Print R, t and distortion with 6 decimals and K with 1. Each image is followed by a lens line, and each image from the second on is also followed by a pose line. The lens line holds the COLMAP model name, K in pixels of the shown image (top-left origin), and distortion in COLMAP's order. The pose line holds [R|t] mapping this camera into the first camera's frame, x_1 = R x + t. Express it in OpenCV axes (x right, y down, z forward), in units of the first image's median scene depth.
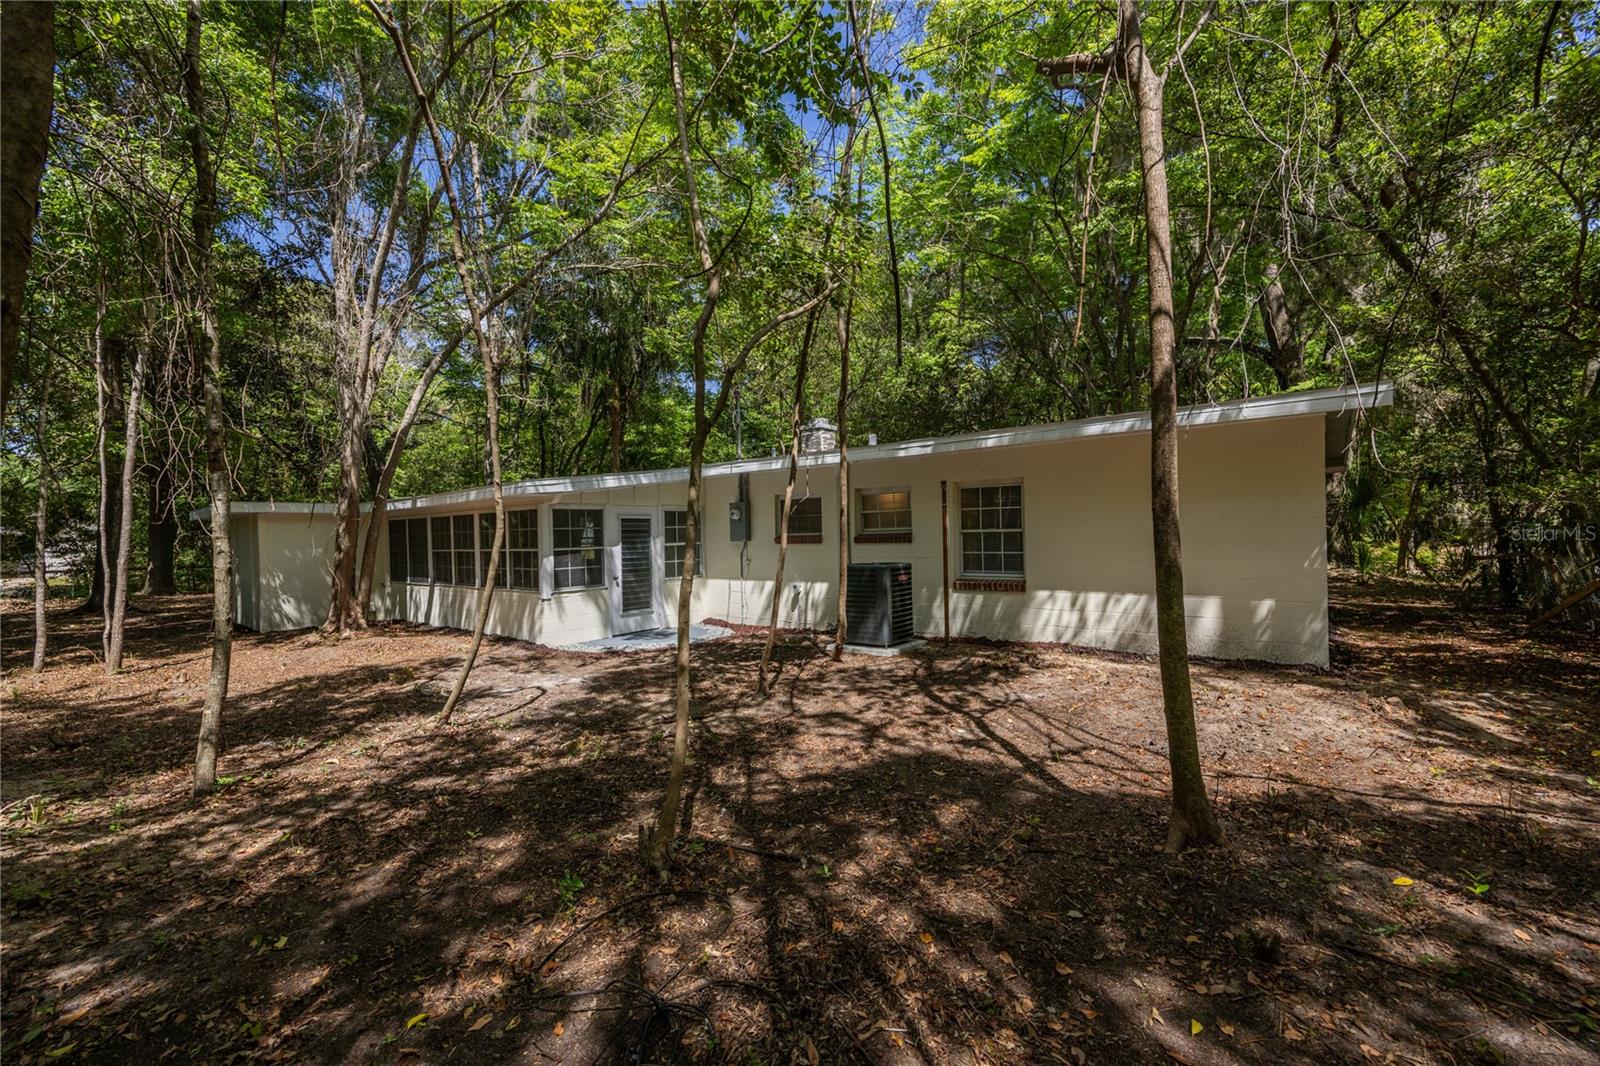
lens RADIAL K [[638.4, 0, 809.1], [0, 638.4, 537.3], [0, 0, 1]] dist [0.013285, 0.000065]
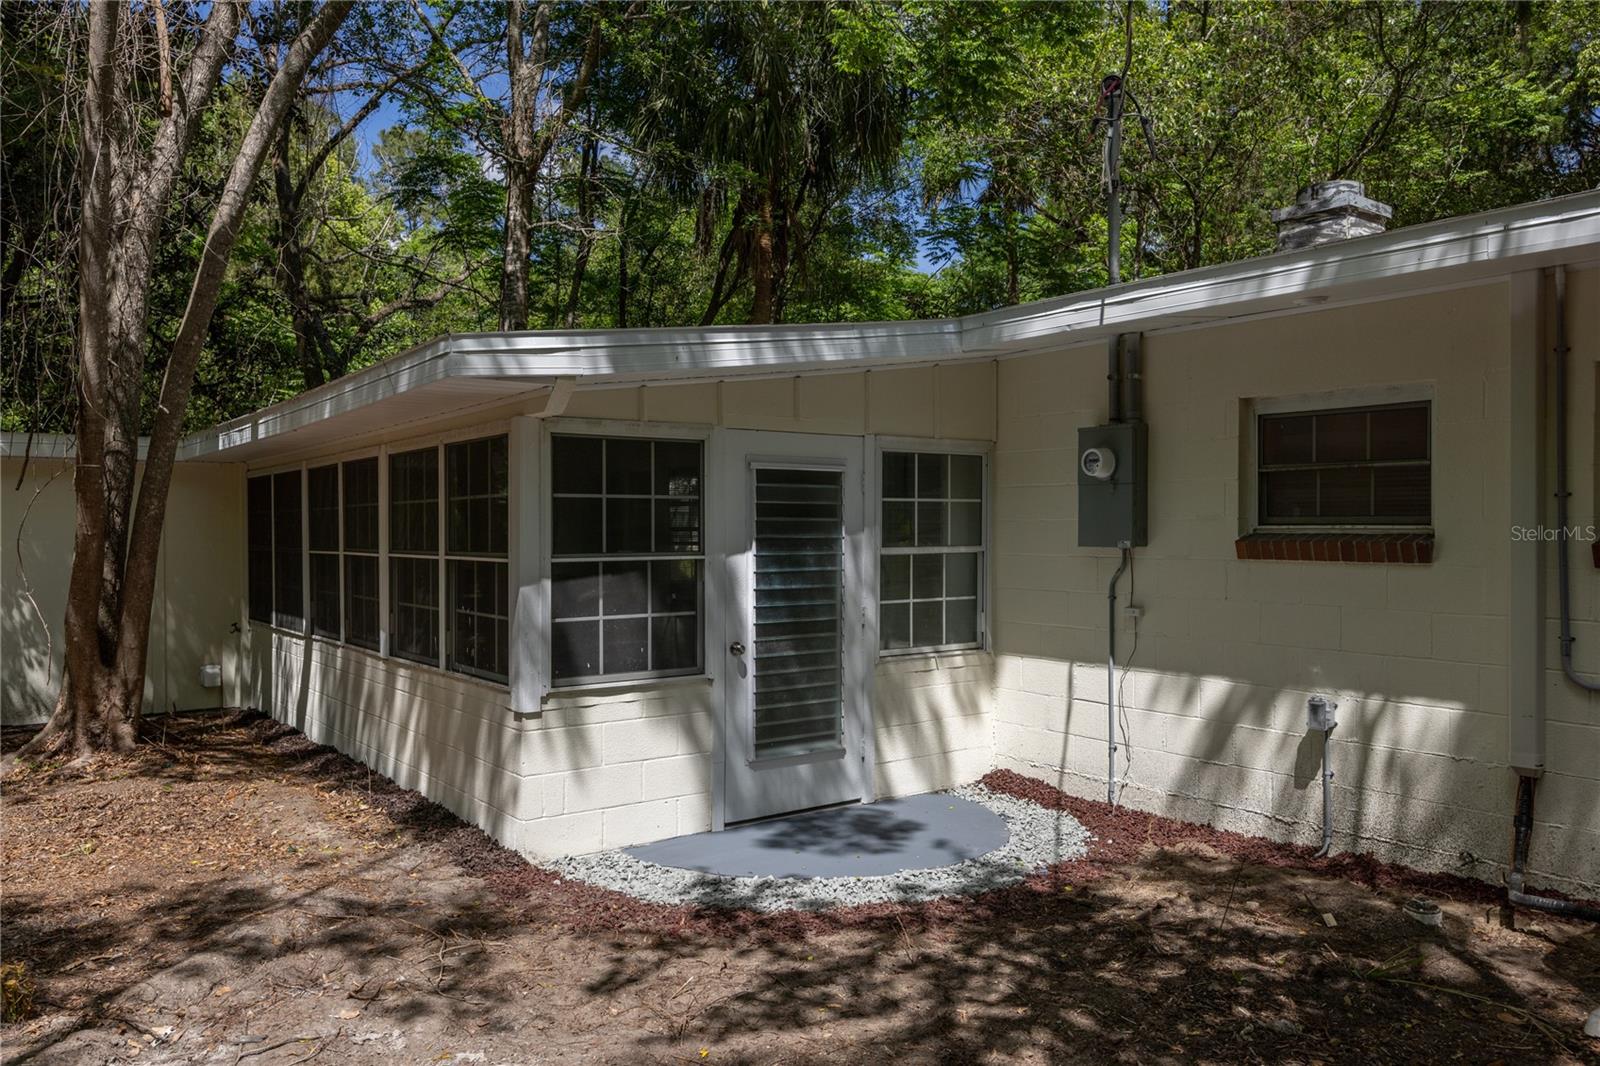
lens RADIAL K [[1198.4, 0, 800.0], [0, 1198.4, 533.0], [0, 0, 1]] dist [-0.001045, -0.000148]
pose [[0.965063, 0.021028, -0.261173, -0.157262], [-0.021663, 0.999765, 0.000448, 0.003557], [0.261122, 0.005225, 0.965292, 0.580966]]
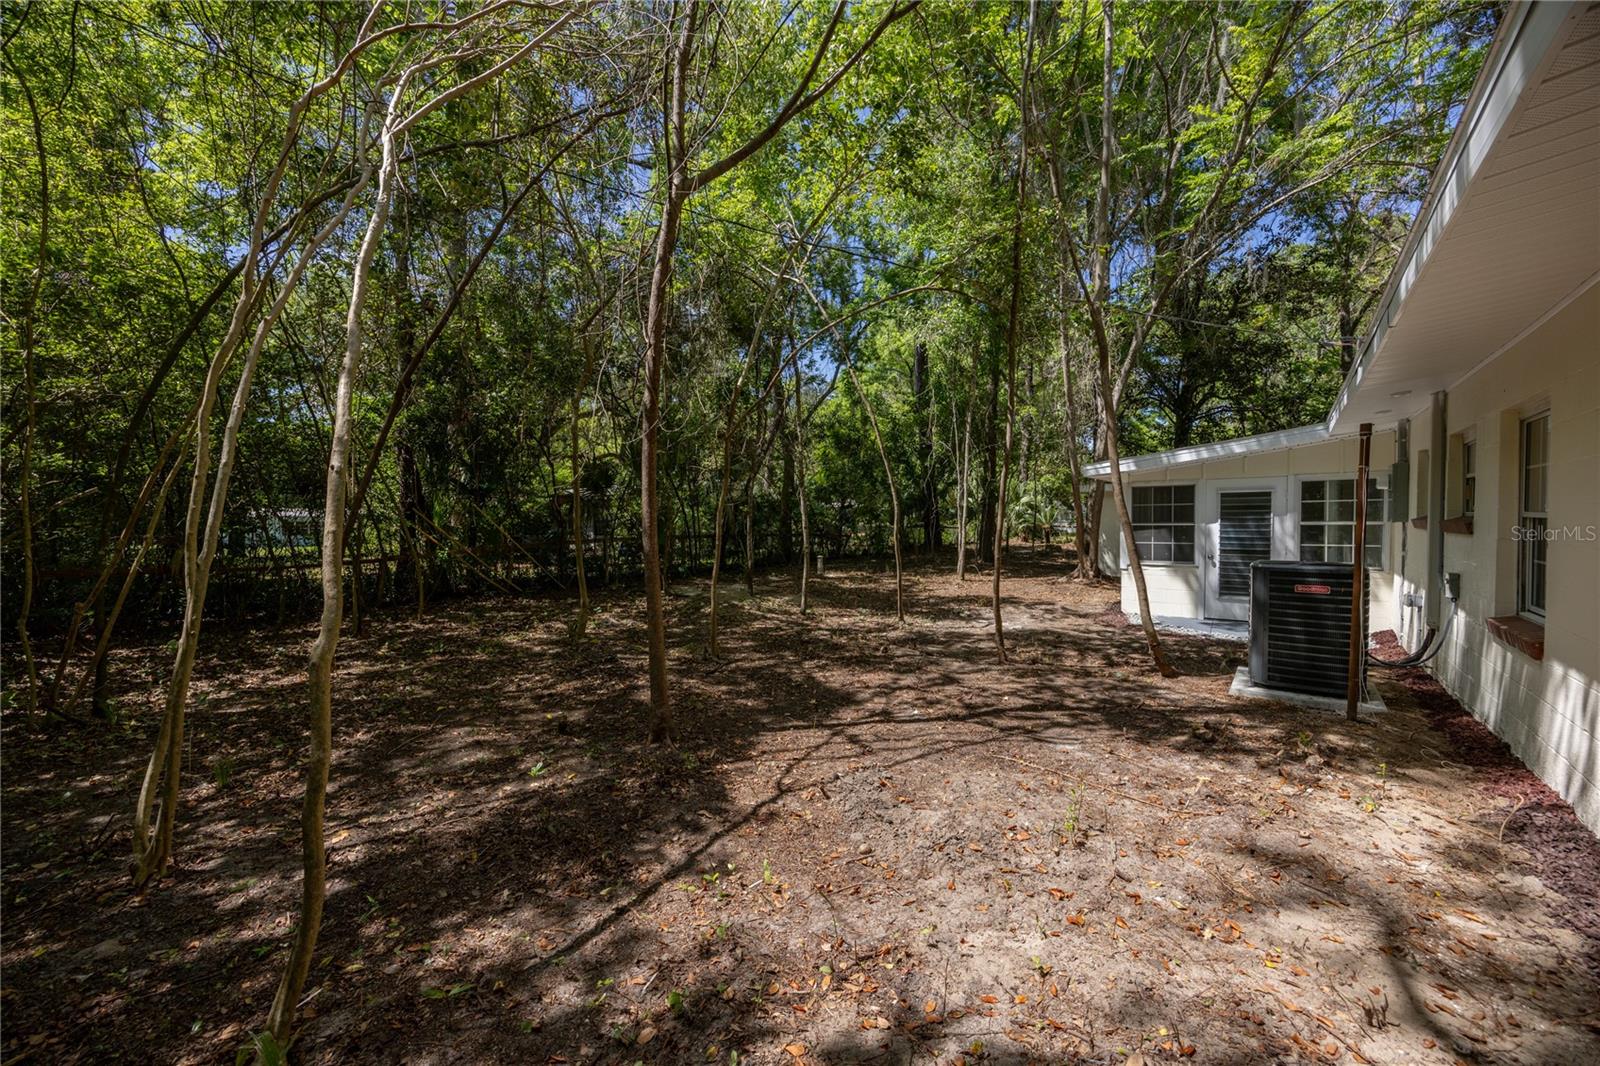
lens RADIAL K [[638.4, 0, 809.1], [0, 638.4, 537.3], [0, 0, 1]] dist [0.013285, 0.000065]
pose [[-0.027288, 0.053440, -0.998198, 0.907856], [0.005923, 0.998561, 0.053298, -0.026573], [0.999610, -0.004458, -0.027565, 0.621186]]
